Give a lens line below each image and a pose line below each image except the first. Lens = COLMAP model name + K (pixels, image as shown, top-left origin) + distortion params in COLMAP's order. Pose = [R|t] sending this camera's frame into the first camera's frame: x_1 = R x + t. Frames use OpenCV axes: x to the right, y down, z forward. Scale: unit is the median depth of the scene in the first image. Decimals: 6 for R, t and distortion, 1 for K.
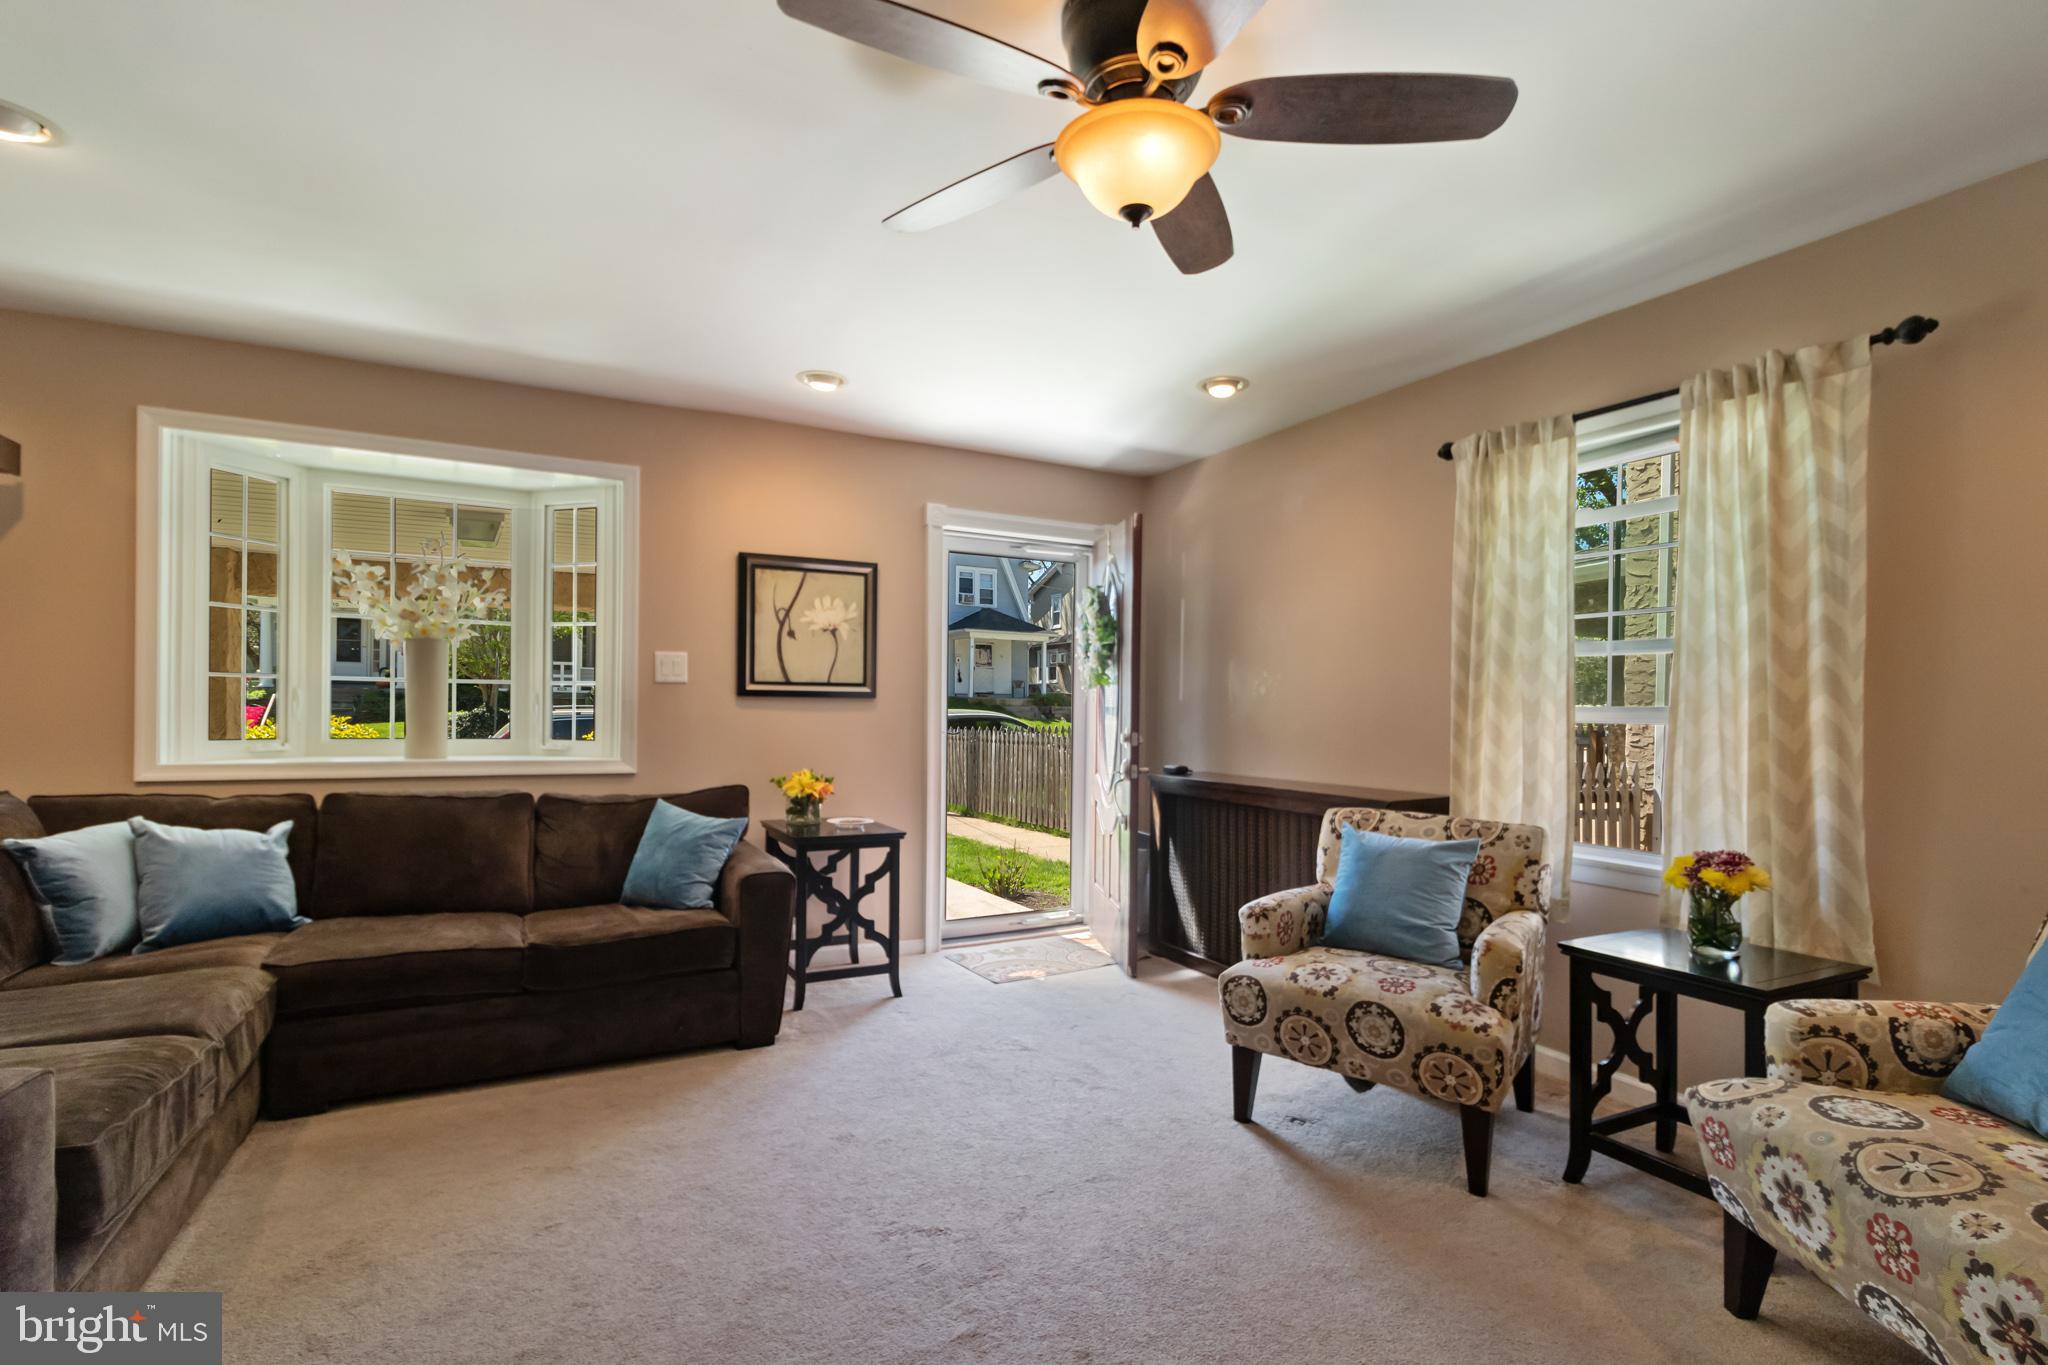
lens RADIAL K [[964.2, 0, 1006.5], [0, 964.2, 710.7], [0, 0, 1]] dist [0.003610, -0.000809]
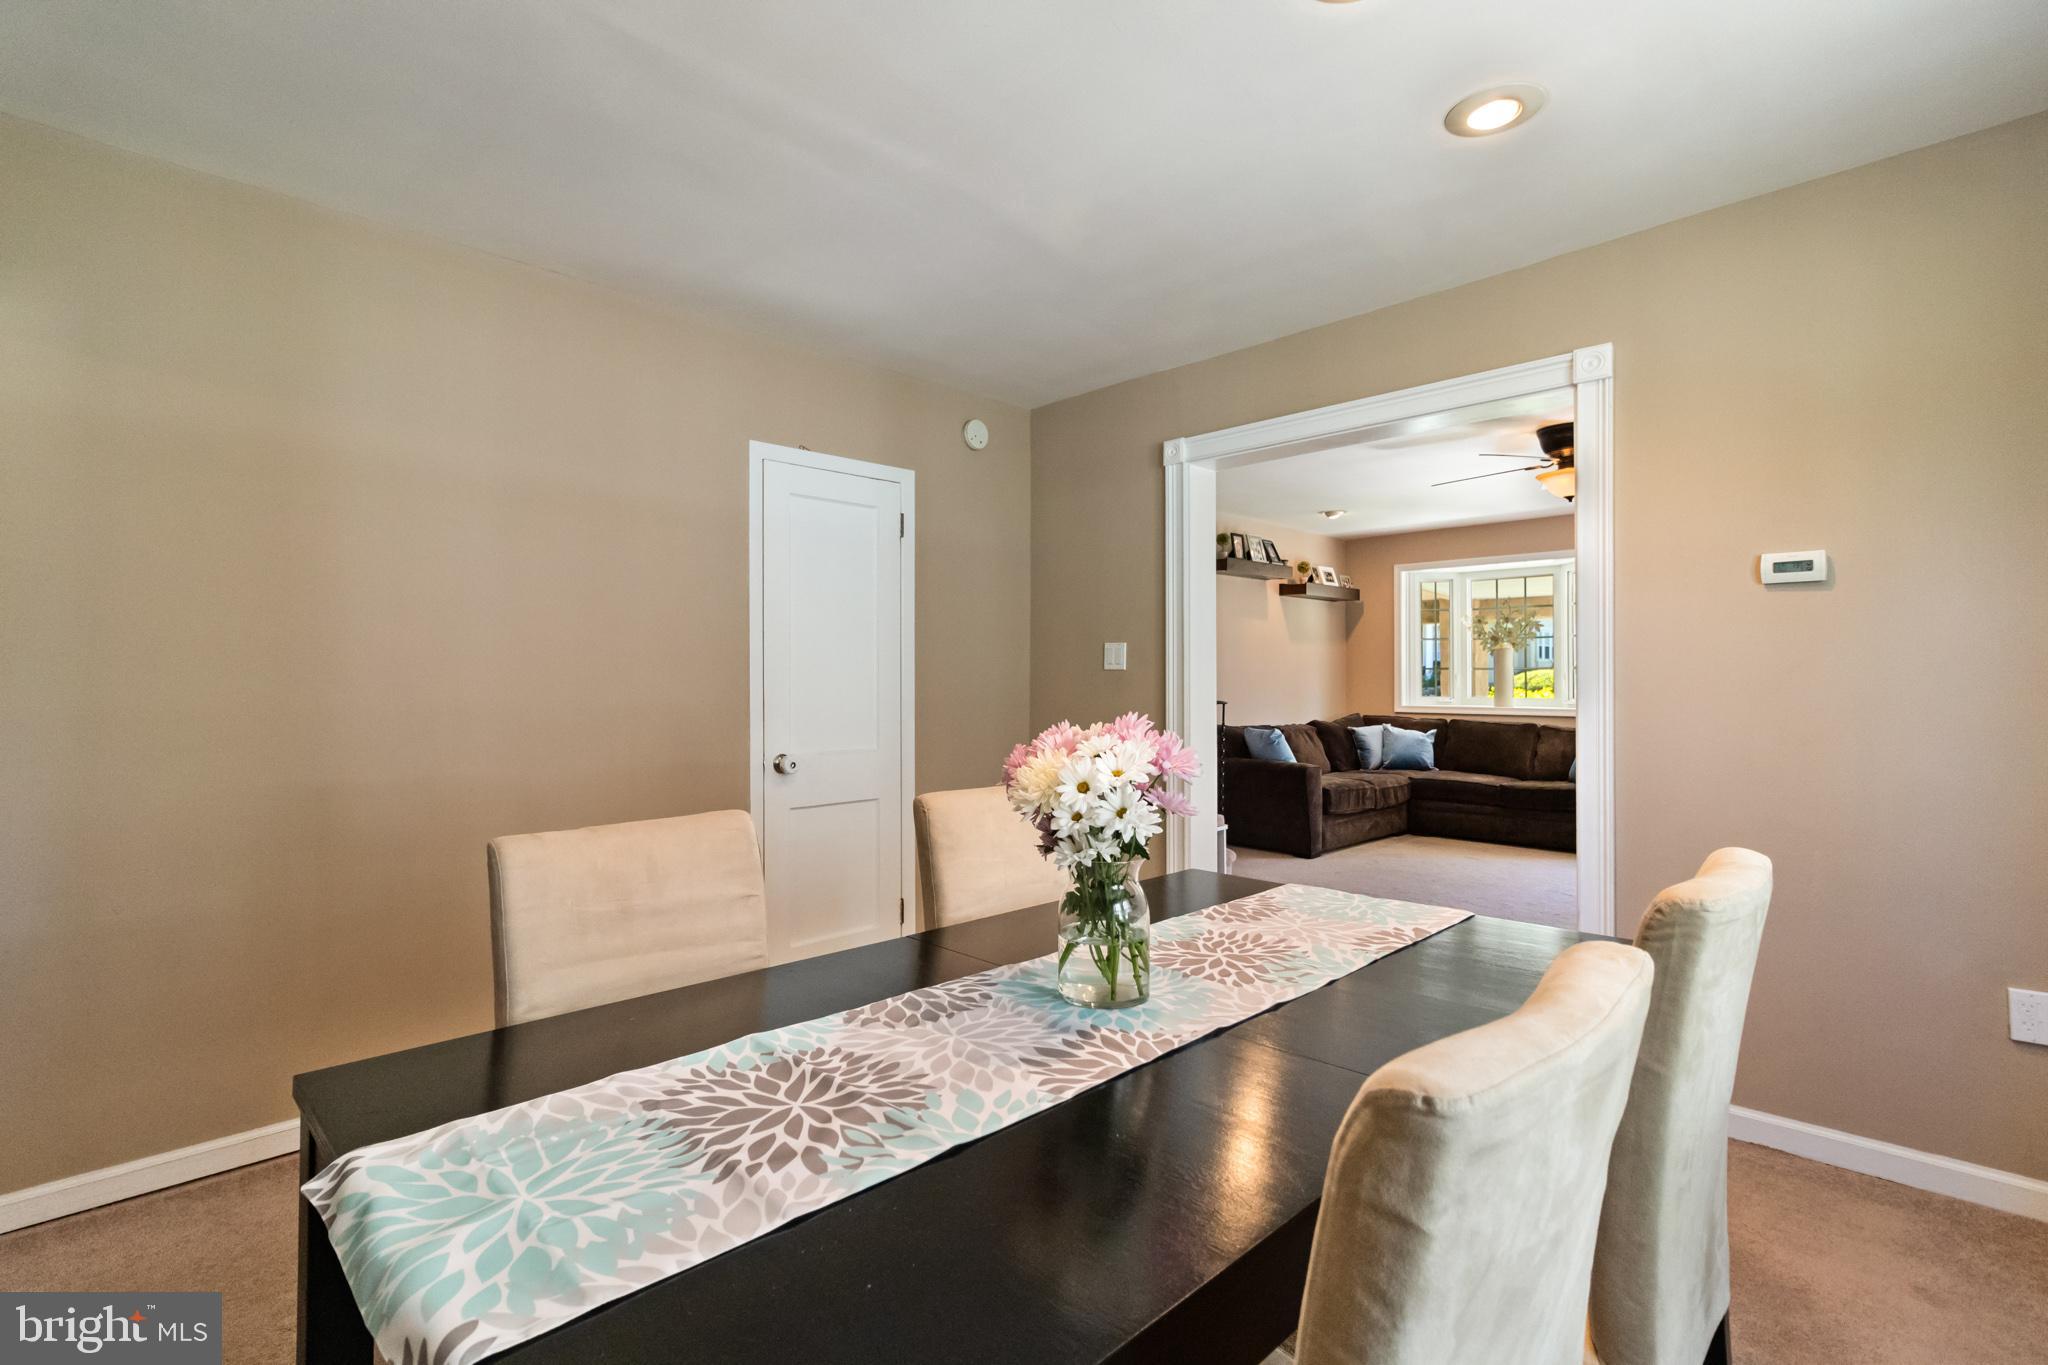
lens RADIAL K [[964.2, 0, 1015.1], [0, 964.2, 672.7], [0, 0, 1]] dist [0.003610, -0.000809]
pose [[0.293509, -0.017196, -0.955802, 1.177418], [0.004548, 0.999852, -0.016592, 0.006370], [0.955946, 0.000523, 0.293543, -0.671867]]
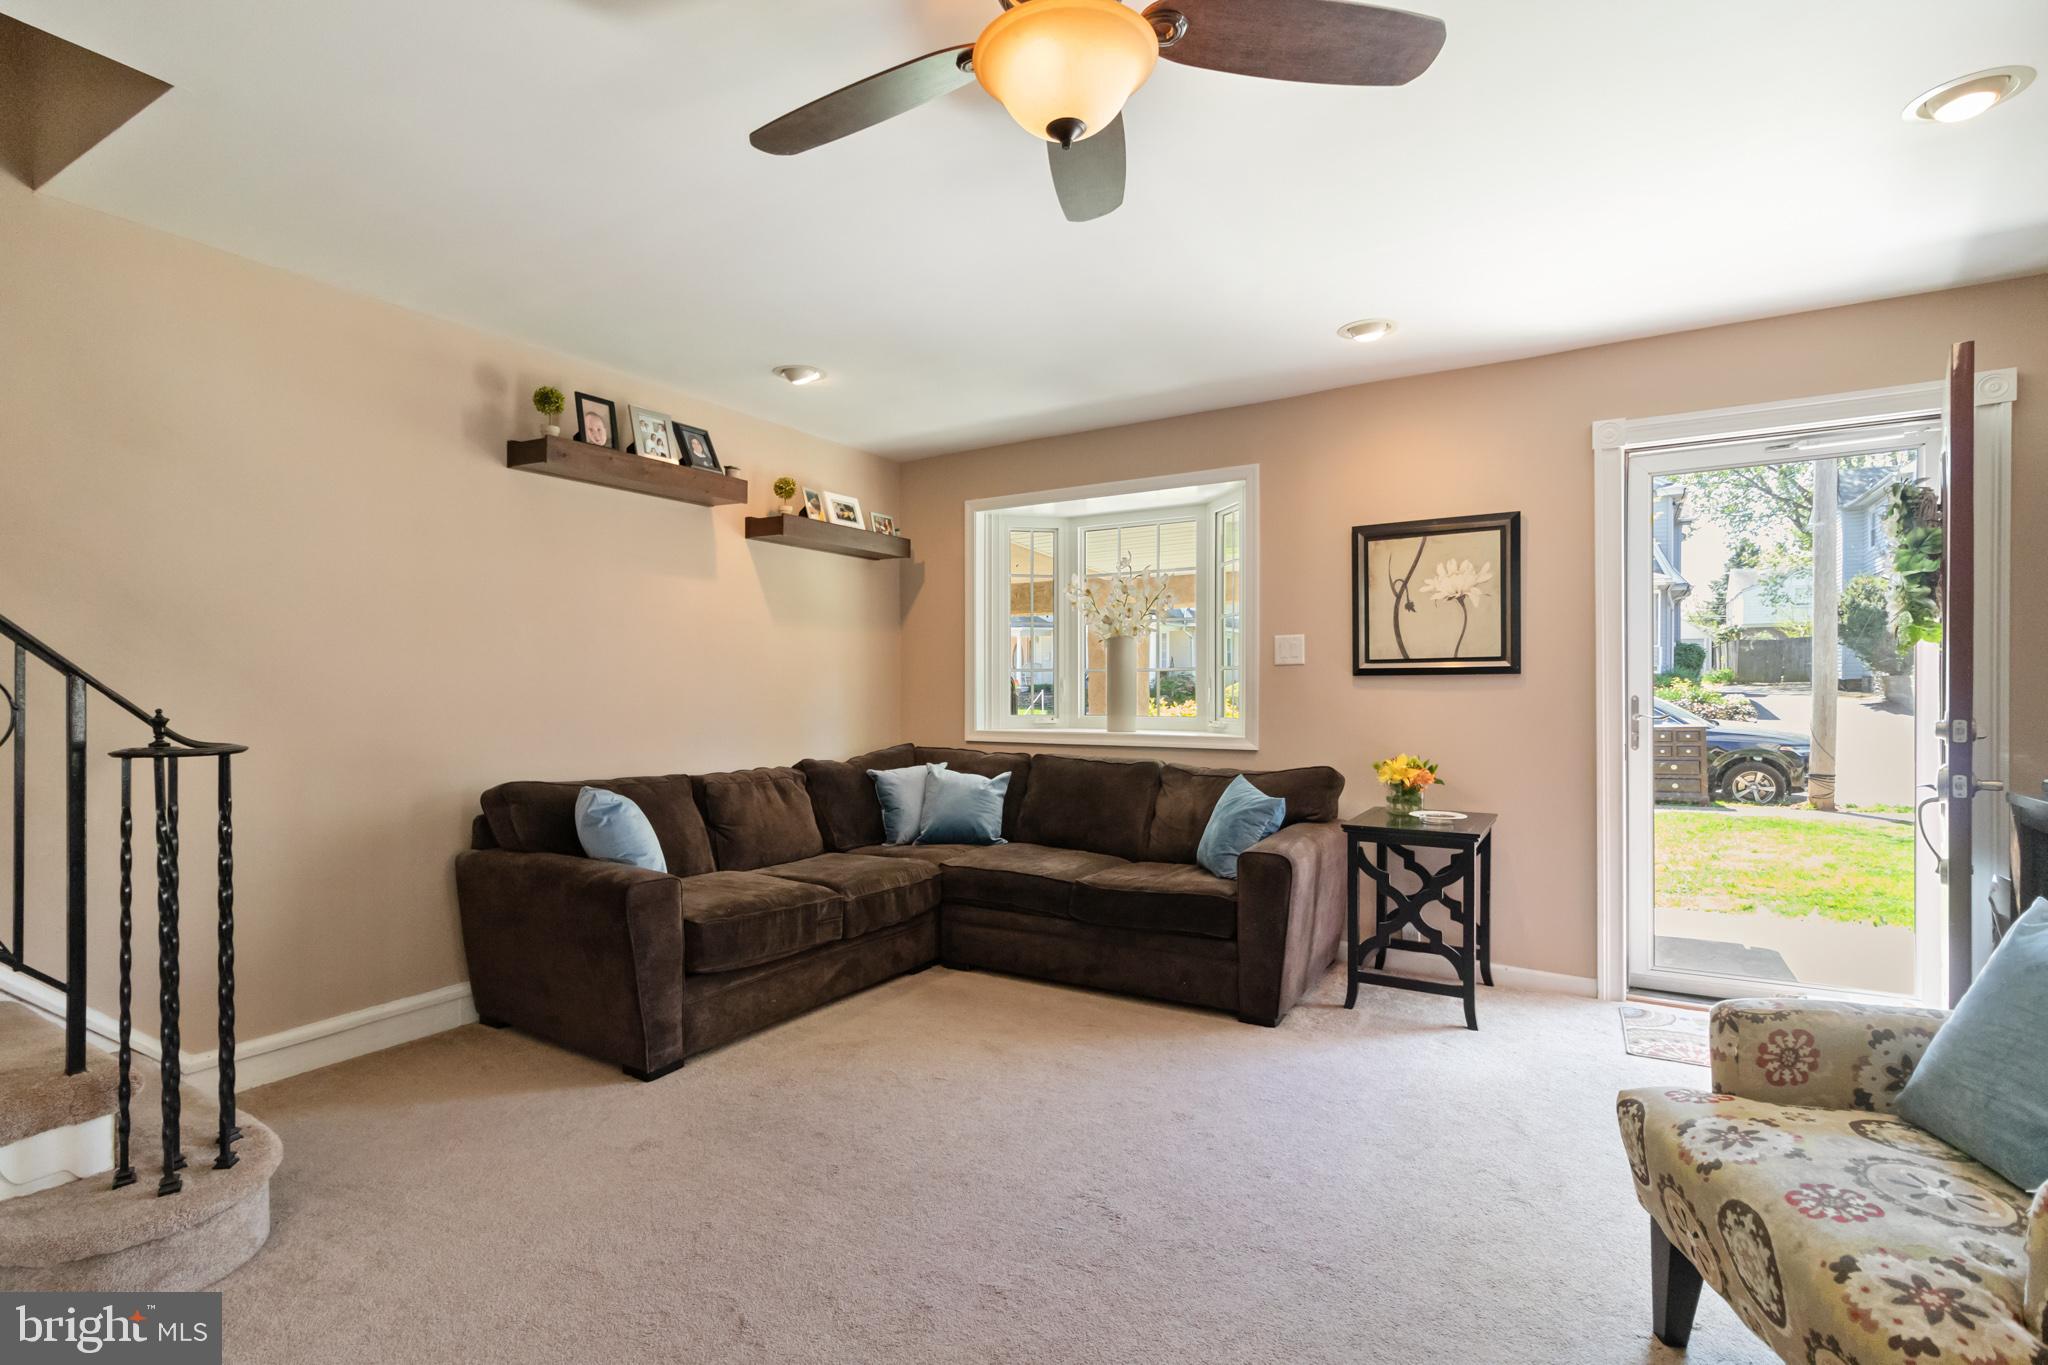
lens RADIAL K [[964.2, 0, 1024.1], [0, 964.2, 696.9], [0, 0, 1]] dist [0.003610, -0.000809]
pose [[0.509878, -0.007503, -0.860214, 0.464749], [0.009531, 0.999950, -0.003073, 0.006894], [0.860194, -0.006632, 0.509924, 0.266625]]
